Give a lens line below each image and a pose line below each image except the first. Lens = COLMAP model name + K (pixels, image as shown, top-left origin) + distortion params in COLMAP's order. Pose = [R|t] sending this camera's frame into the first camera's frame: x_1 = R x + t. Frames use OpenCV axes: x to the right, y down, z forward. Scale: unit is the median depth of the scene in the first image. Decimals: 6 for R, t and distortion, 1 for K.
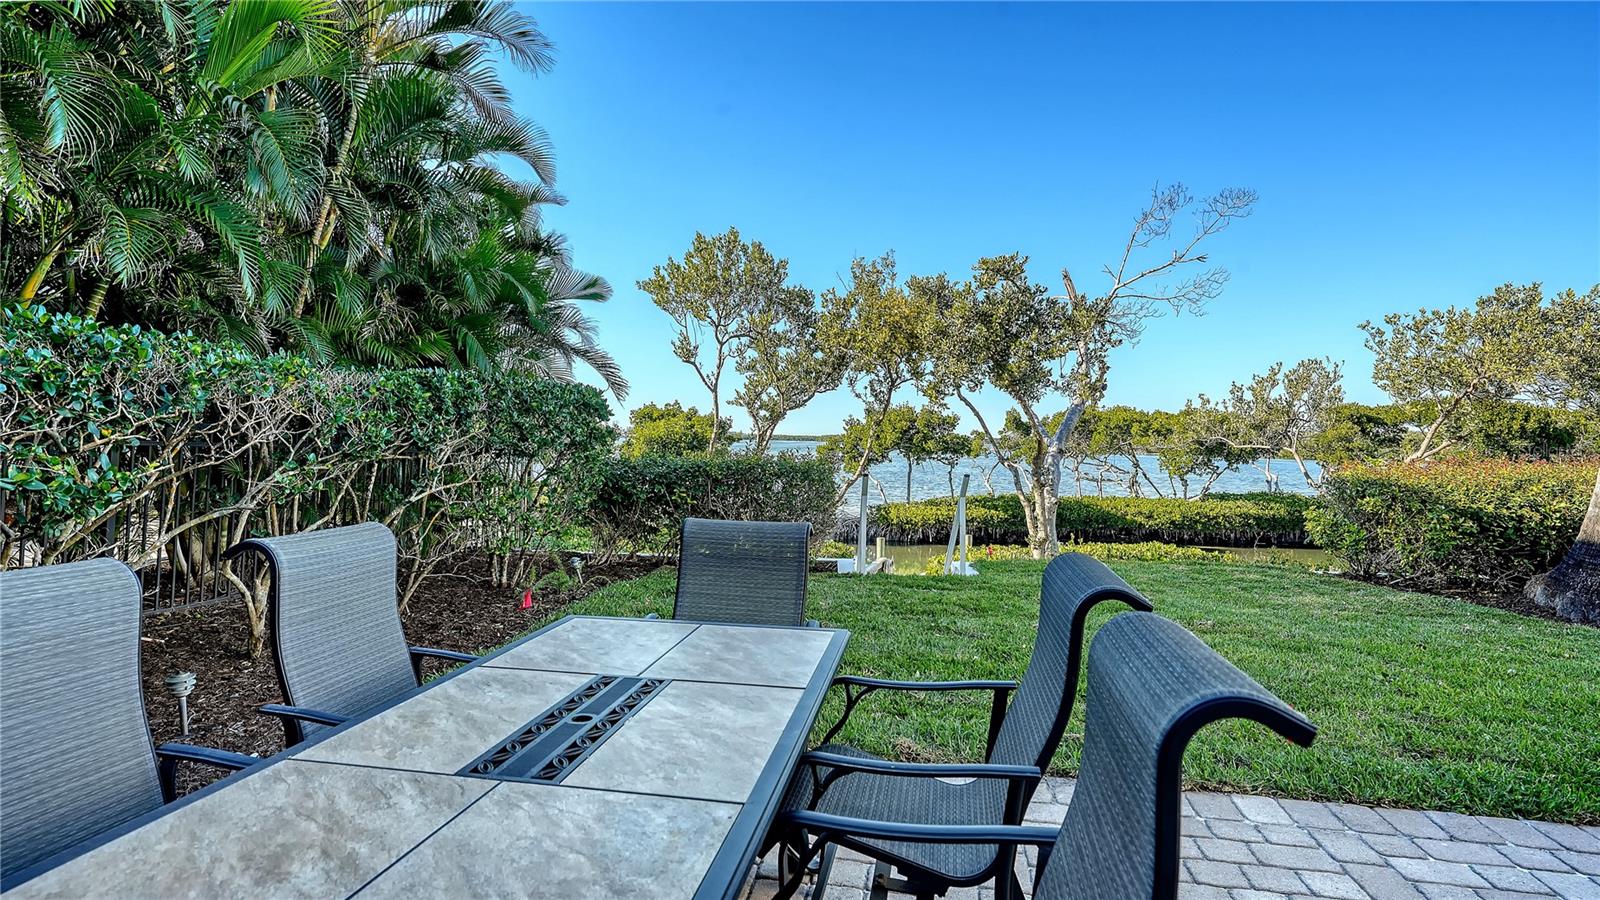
lens RADIAL K [[865.4, 0, 783.3], [0, 865.4, 444.4], [0, 0, 1]] dist [0.002217, 0.000942]
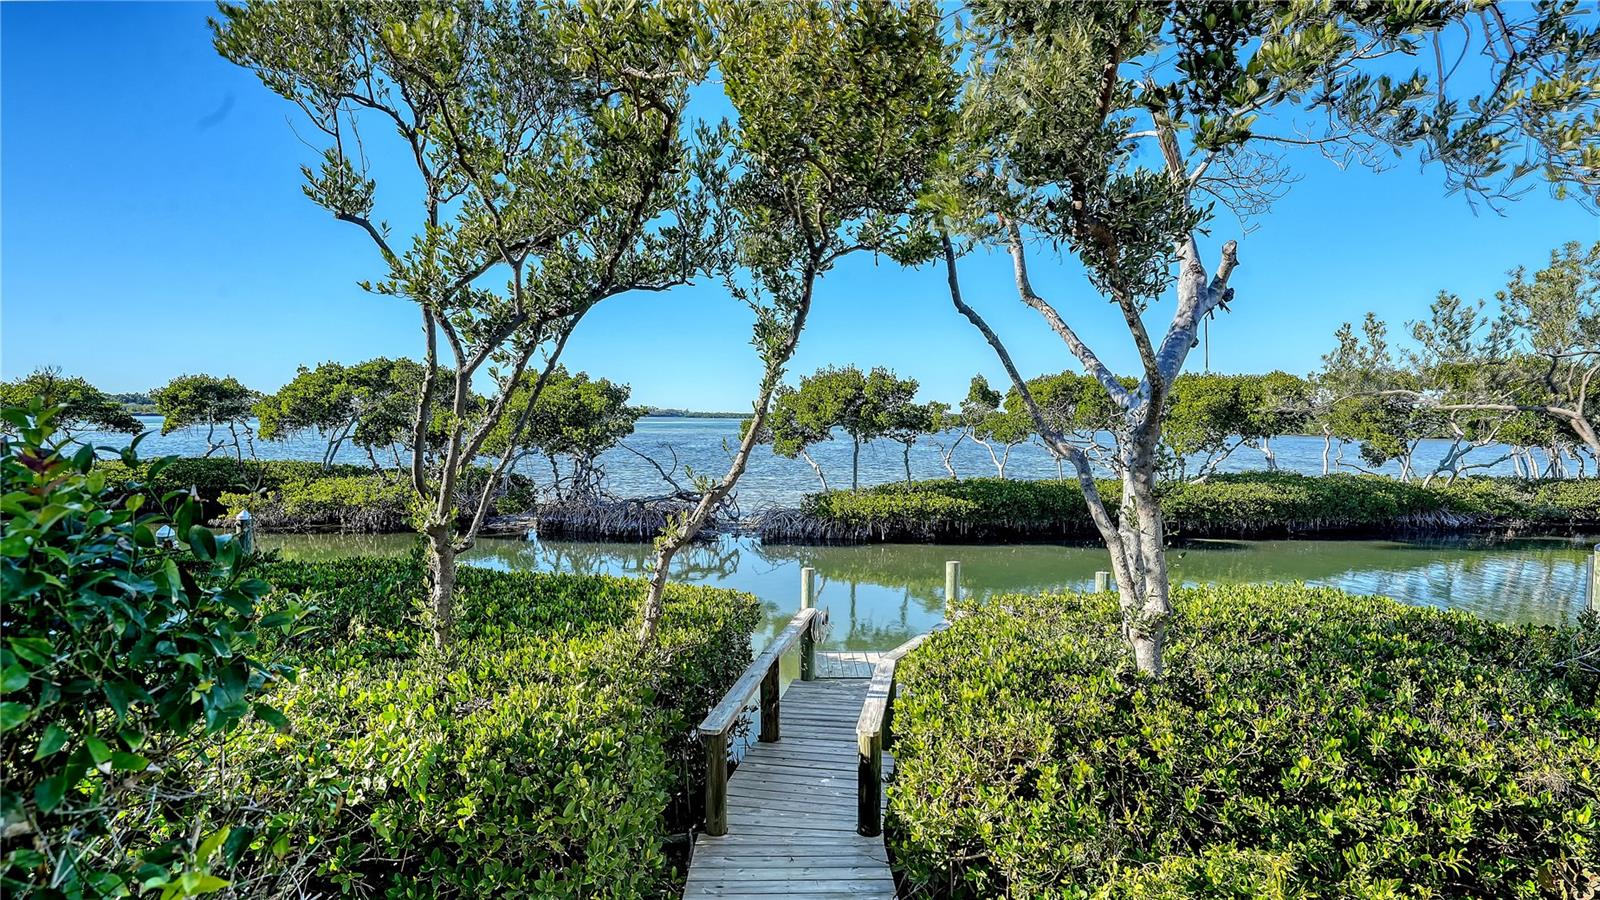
lens RADIAL K [[865.4, 0, 784.2], [0, 865.4, 440.3], [0, 0, 1]] dist [0.002217, 0.000942]
pose [[0.998024, -0.009232, 0.062151, 0.080881], [0.007943, 0.999749, 0.020953, 0.009235], [-0.062329, -0.020418, 0.997847, 0.554224]]
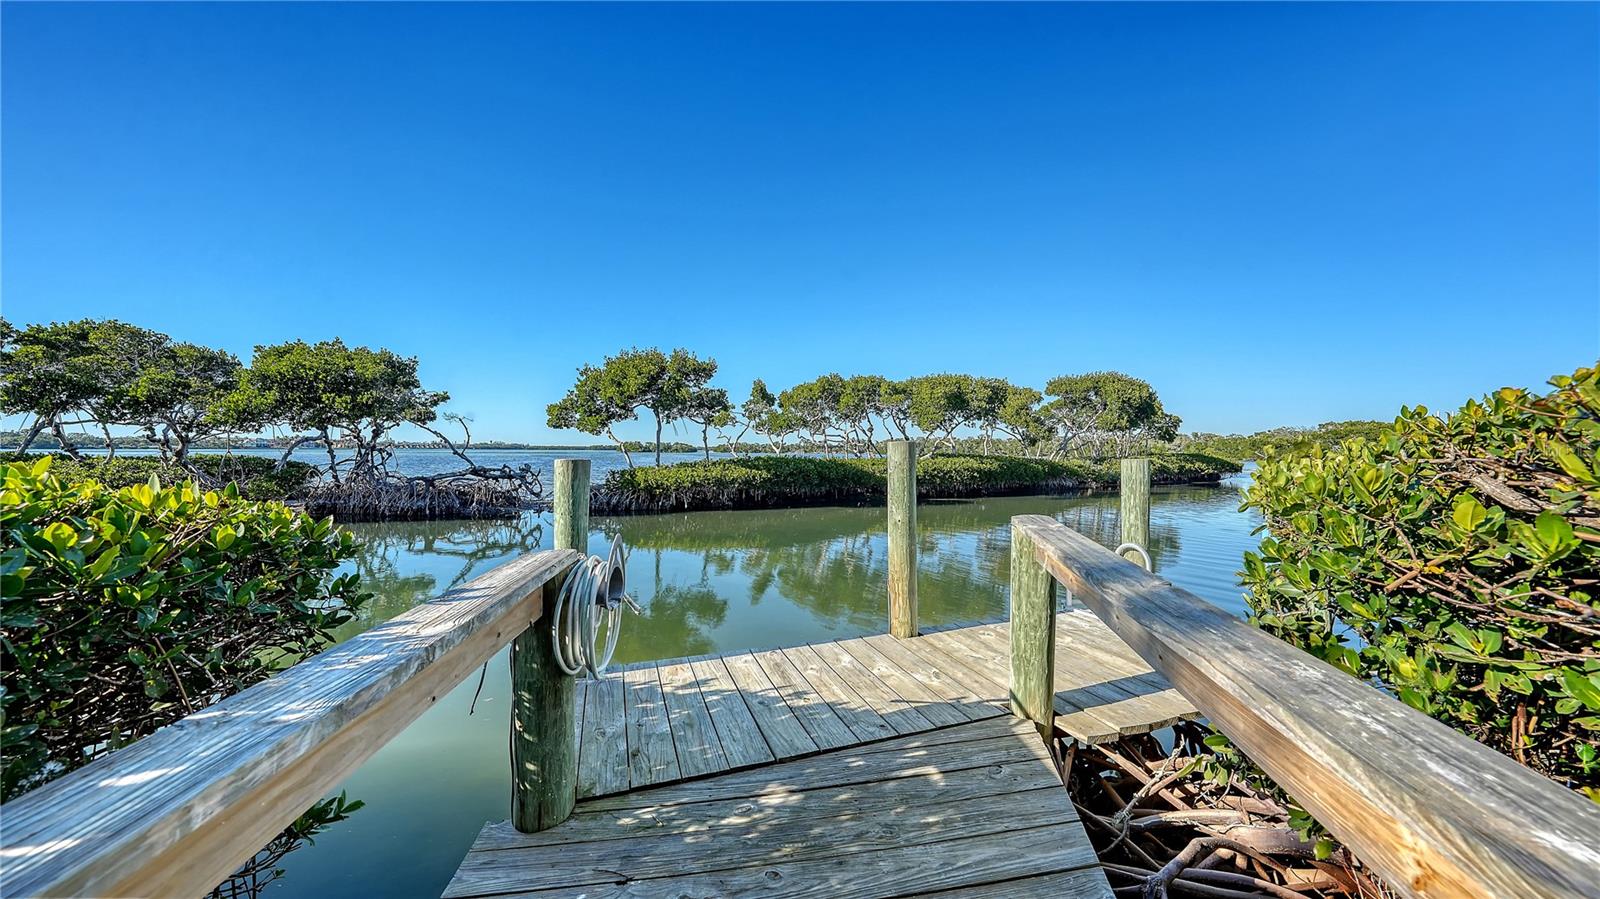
lens RADIAL K [[563.3, 0, 808.5], [0, 563.3, 449.7], [0, 0, 1]] dist [-0.016114, -0.000084]
pose [[0.917468, -0.012622, 0.397610, 0.157714], [0.010069, 0.999913, 0.008509, 0.130752], [-0.397683, -0.003803, 0.917515, 1.136271]]
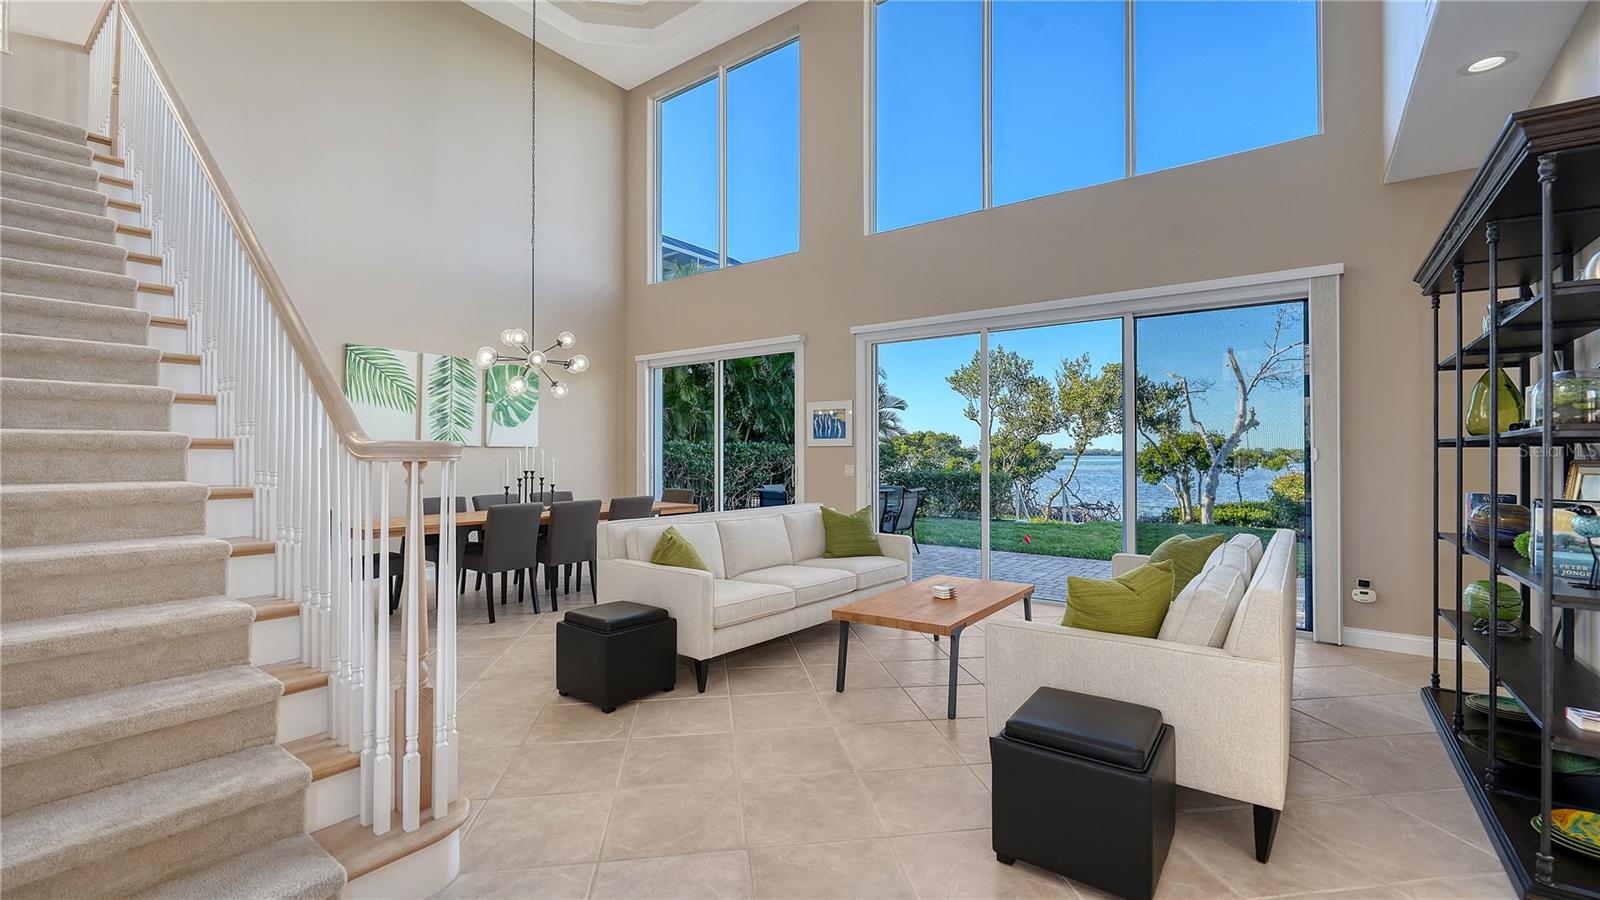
lens RADIAL K [[678.6, 0, 808.4], [0, 678.6, 449.0], [0, 0, 1]] dist [-0.004143, -0.000184]
pose [[0.891909, -0.020447, -0.451752, 0.227355], [0.011740, 0.999687, -0.022070, -0.005536], [0.452062, 0.014381, 0.891870, -0.444408]]
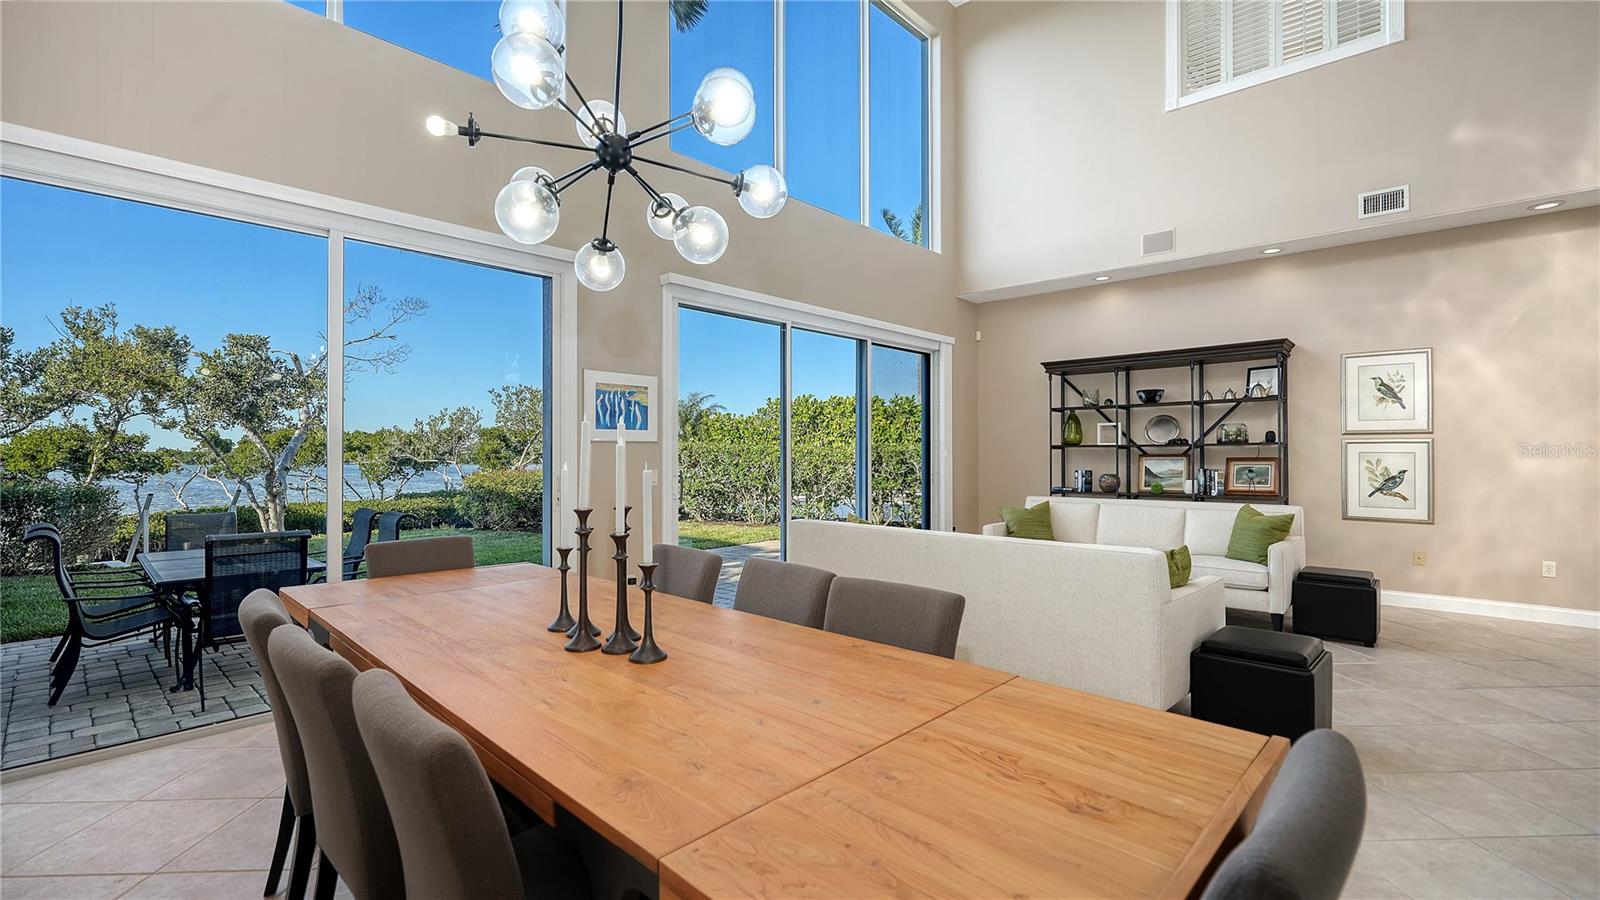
lens RADIAL K [[694.1, 0, 806.9], [0, 694.1, 453.8], [0, 0, 1]] dist [-0.004102, 0.000639]
pose [[0.550109, -0.018590, 0.834886, -0.140100], [0.017894, 0.999785, 0.010471, -0.012905], [-0.834901, 0.009179, 0.550323, -0.281260]]
